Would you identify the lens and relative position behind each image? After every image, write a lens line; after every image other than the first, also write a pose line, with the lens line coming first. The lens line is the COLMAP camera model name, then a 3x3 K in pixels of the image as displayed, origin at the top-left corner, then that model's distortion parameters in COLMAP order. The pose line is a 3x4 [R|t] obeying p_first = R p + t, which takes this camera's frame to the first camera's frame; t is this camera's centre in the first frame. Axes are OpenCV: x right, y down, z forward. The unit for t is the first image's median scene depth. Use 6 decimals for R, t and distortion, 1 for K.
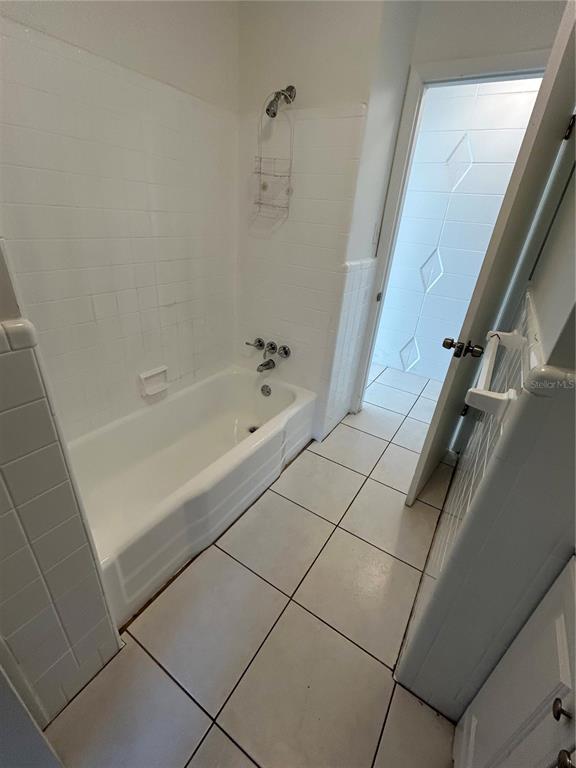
lens RADIAL K [[333.4, 0, 291.0], [0, 333.4, 381.6], [0, 0, 1]] dist [-0.008033, 0.001154]
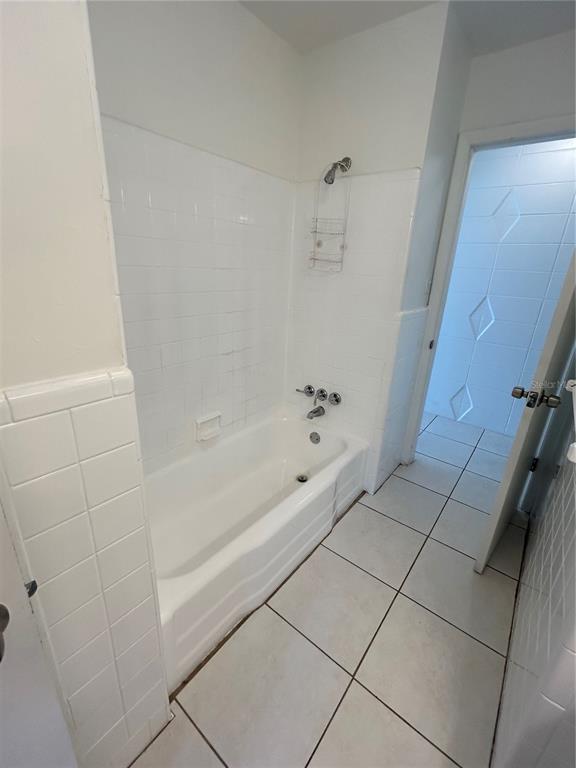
lens RADIAL K [[333.4, 0, 289.2], [0, 333.4, 381.1], [0, 0, 1]] dist [-0.008033, 0.001154]
pose [[0.994695, 0.006941, -0.102636, -0.062078], [-0.021083, 0.990298, -0.137352, -0.003234], [0.100686, 0.138787, 0.985191, 0.001450]]
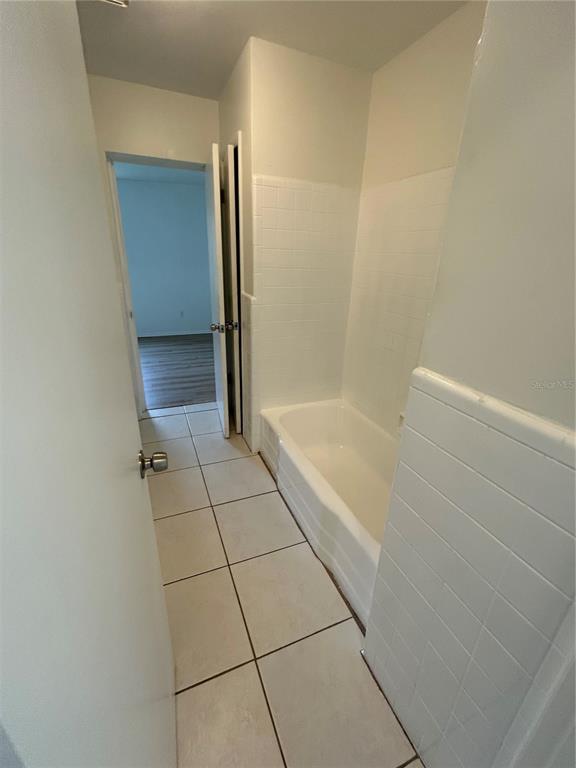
lens RADIAL K [[333.4, 0, 288.2], [0, 333.4, 385.7], [0, 0, 1]] dist [-0.008033, 0.001154]
pose [[-0.567675, 0.209068, -0.796264, 0.624783], [-0.438958, 0.741388, 0.507602, -0.466936], [0.696464, 0.637679, -0.329095, 0.986503]]
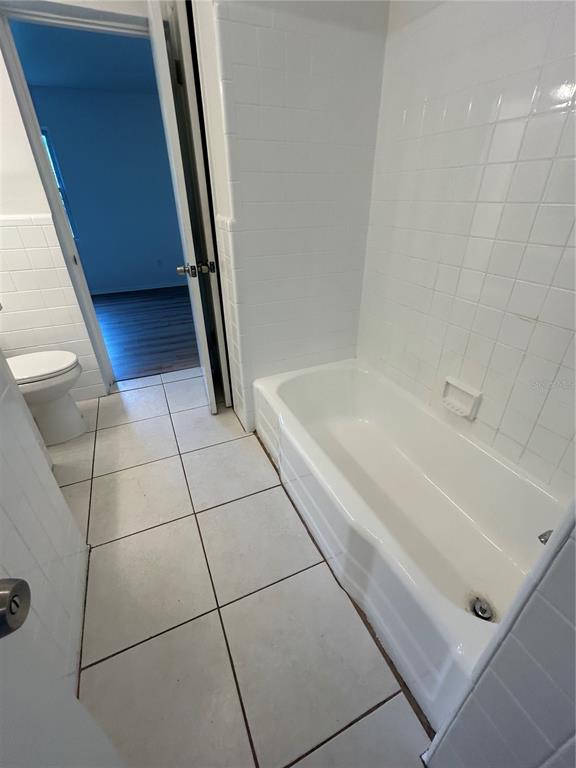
lens RADIAL K [[333.4, 0, 287.4], [0, 333.4, 383.5], [0, 0, 1]] dist [-0.008033, 0.001154]
pose [[-0.550513, 0.341254, -0.761893, 0.378122], [-0.407934, 0.686297, 0.602152, -0.321433], [0.728372, 0.642294, -0.238606, 0.864672]]
